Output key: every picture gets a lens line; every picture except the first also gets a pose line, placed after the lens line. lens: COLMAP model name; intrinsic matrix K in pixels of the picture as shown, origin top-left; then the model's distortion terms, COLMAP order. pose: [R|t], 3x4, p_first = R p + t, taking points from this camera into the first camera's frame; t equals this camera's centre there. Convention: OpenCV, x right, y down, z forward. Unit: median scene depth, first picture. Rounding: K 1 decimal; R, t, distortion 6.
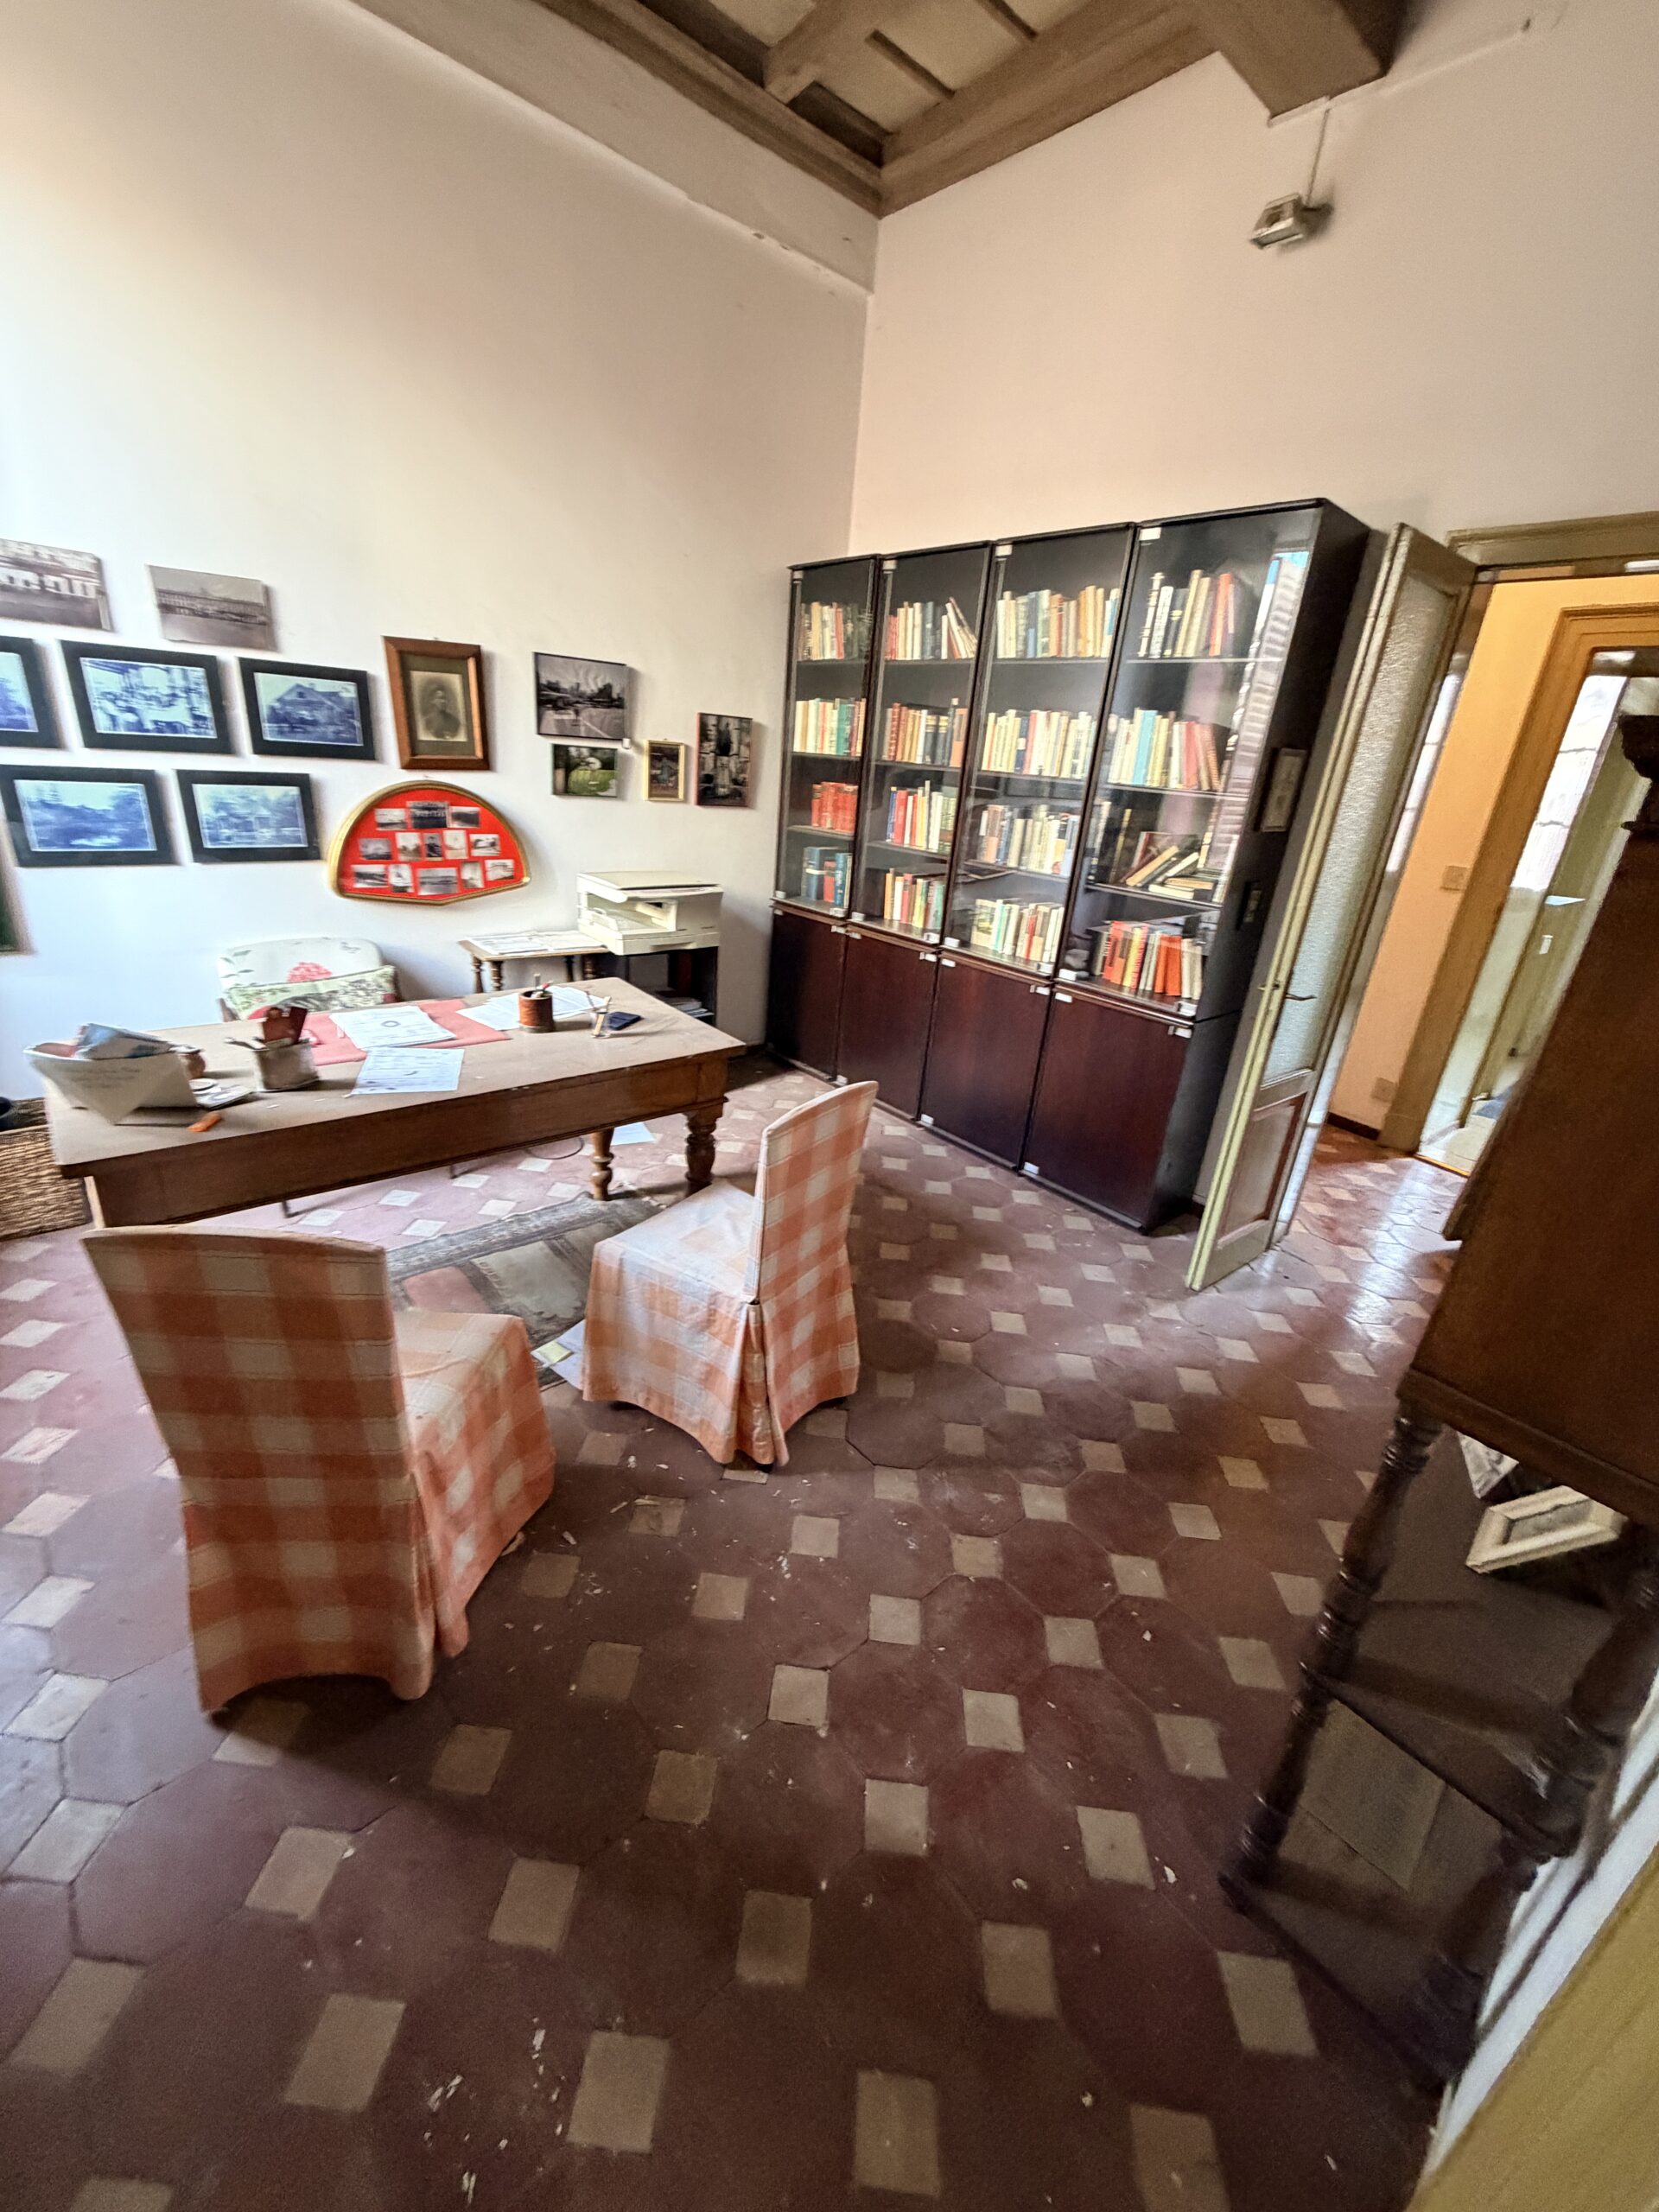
lens RADIAL K [[880.9, 0, 827.8], [0, 880.9, 1108.9], [0, 0, 1]] dist [-0.000681, -0.000104]
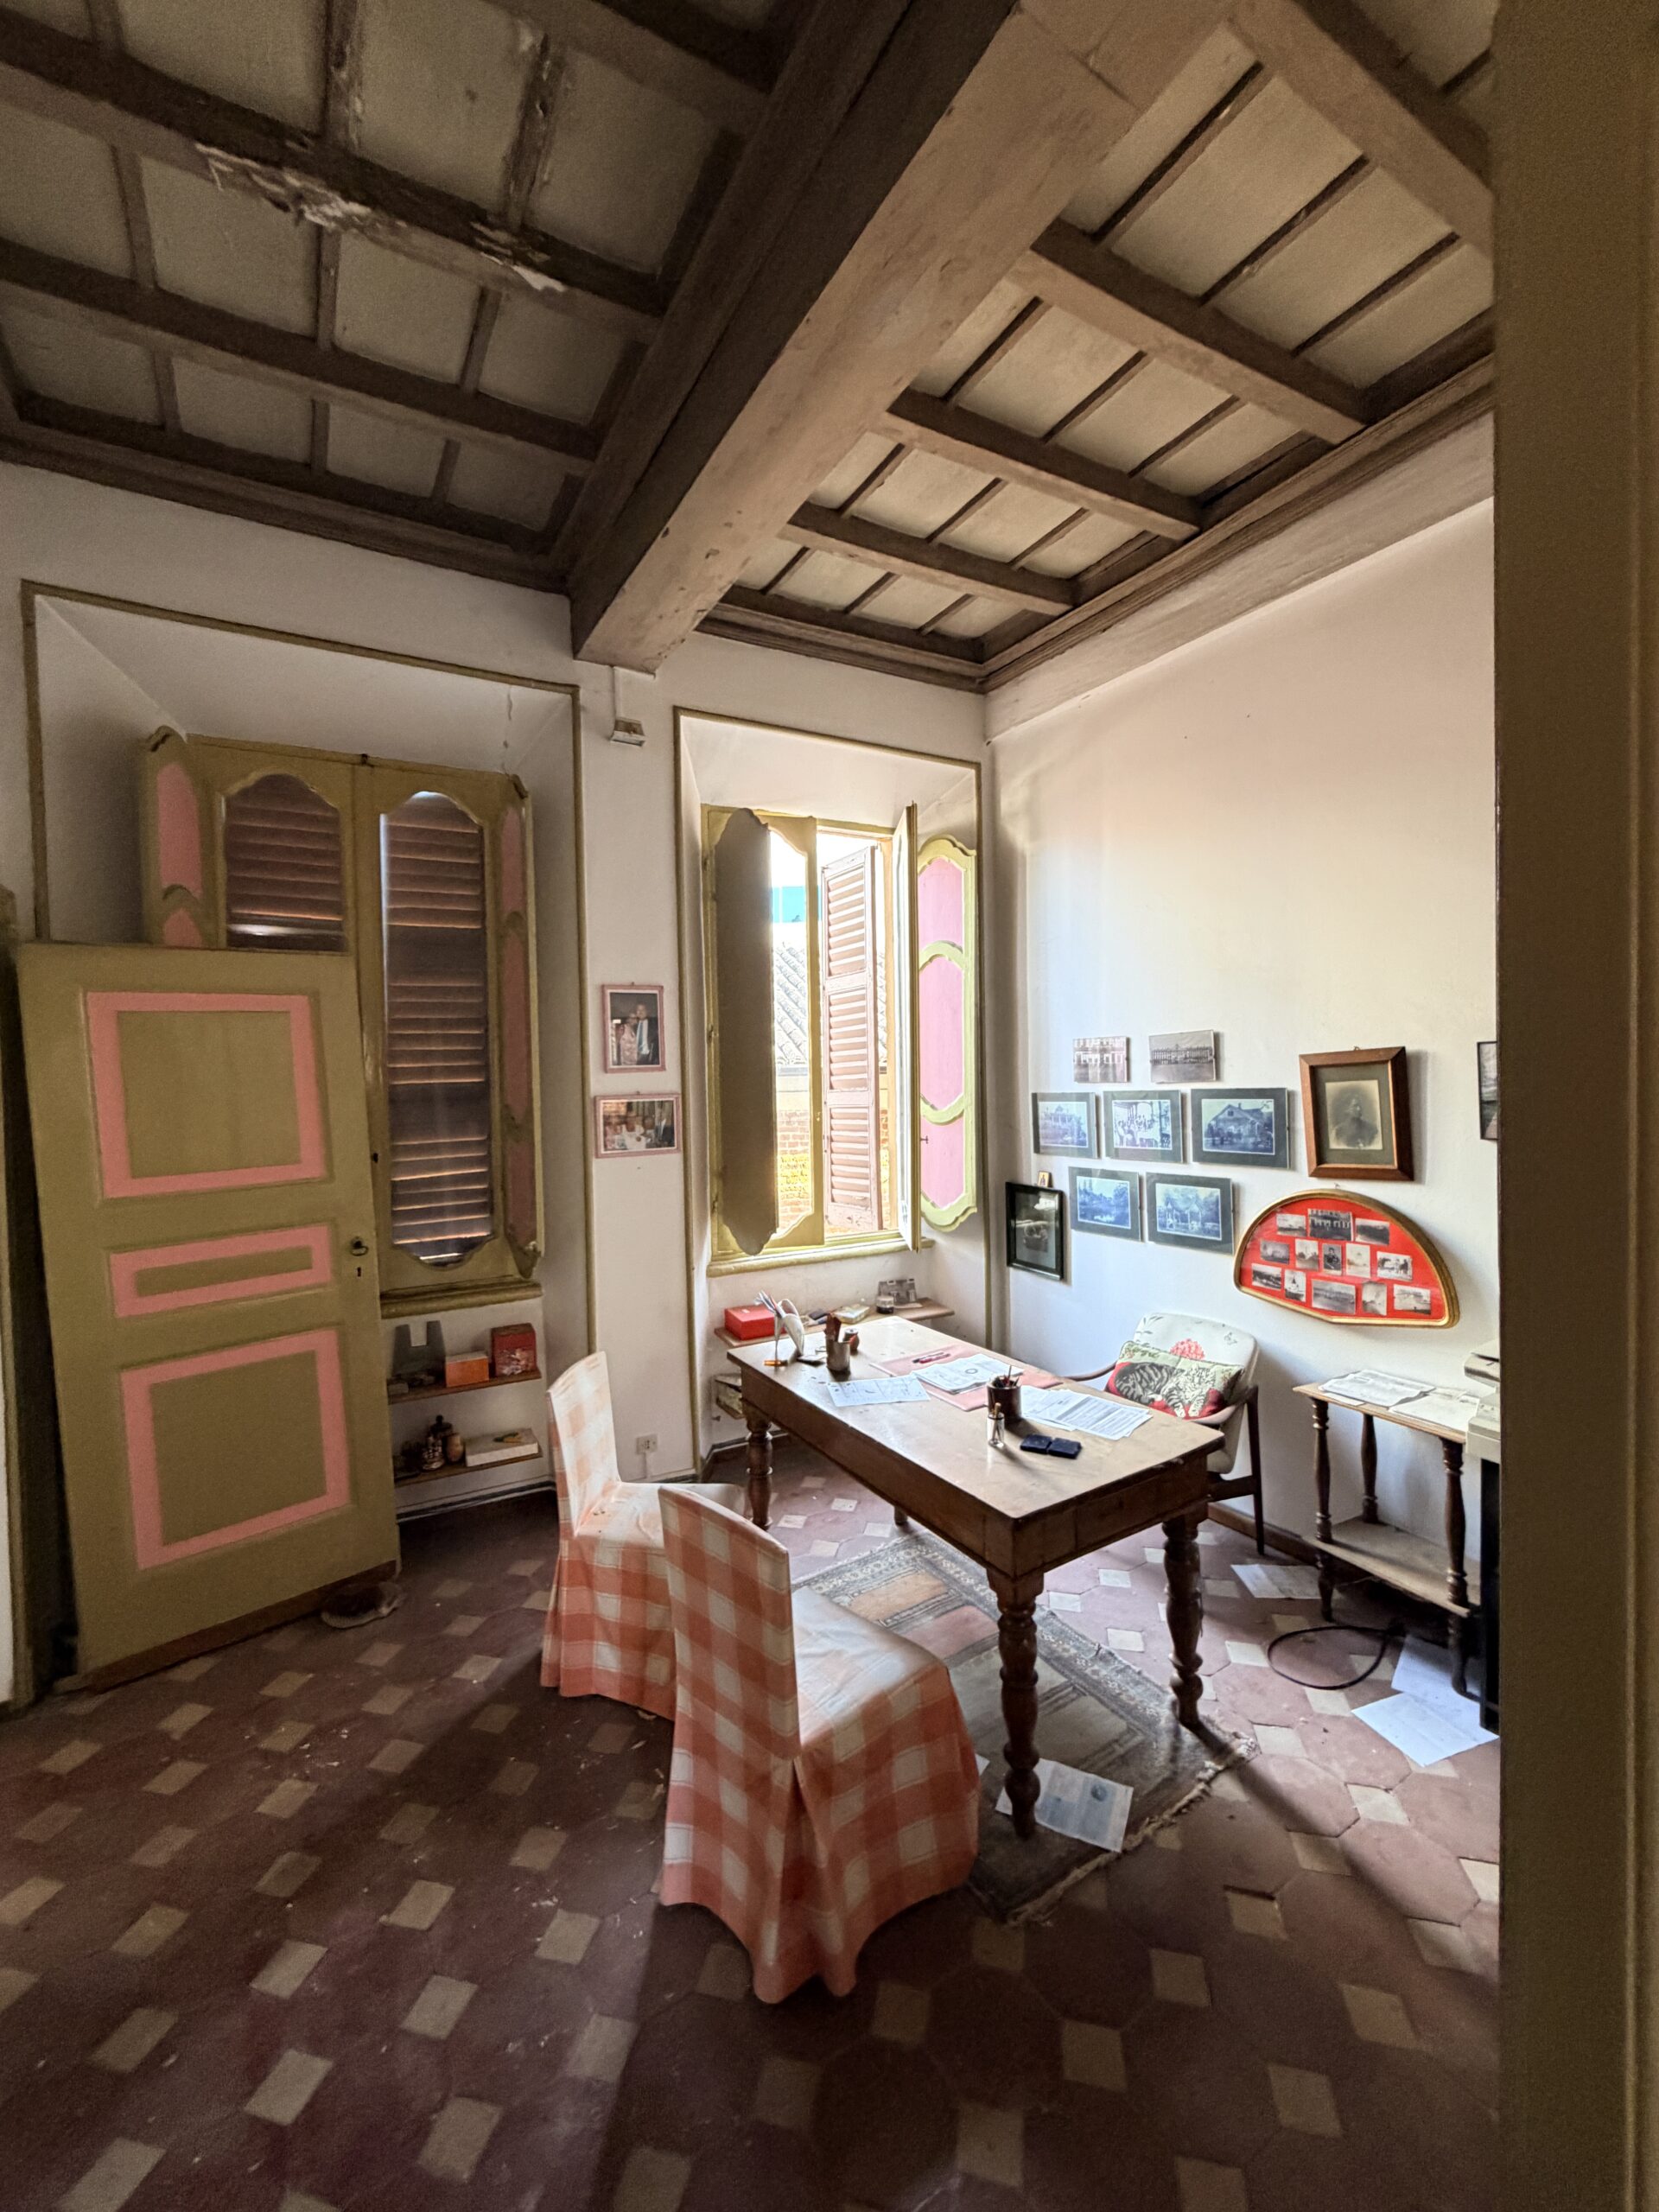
lens RADIAL K [[880.9, 0, 831.0], [0, 880.9, 1105.5], [0, 0, 1]] dist [-0.000681, -0.000104]
pose [[-0.164990, -0.052517, -0.984896, 0.580722], [-0.362912, 0.931757, 0.011111, -0.293592], [0.917101, 0.359263, -0.172790, 0.692557]]
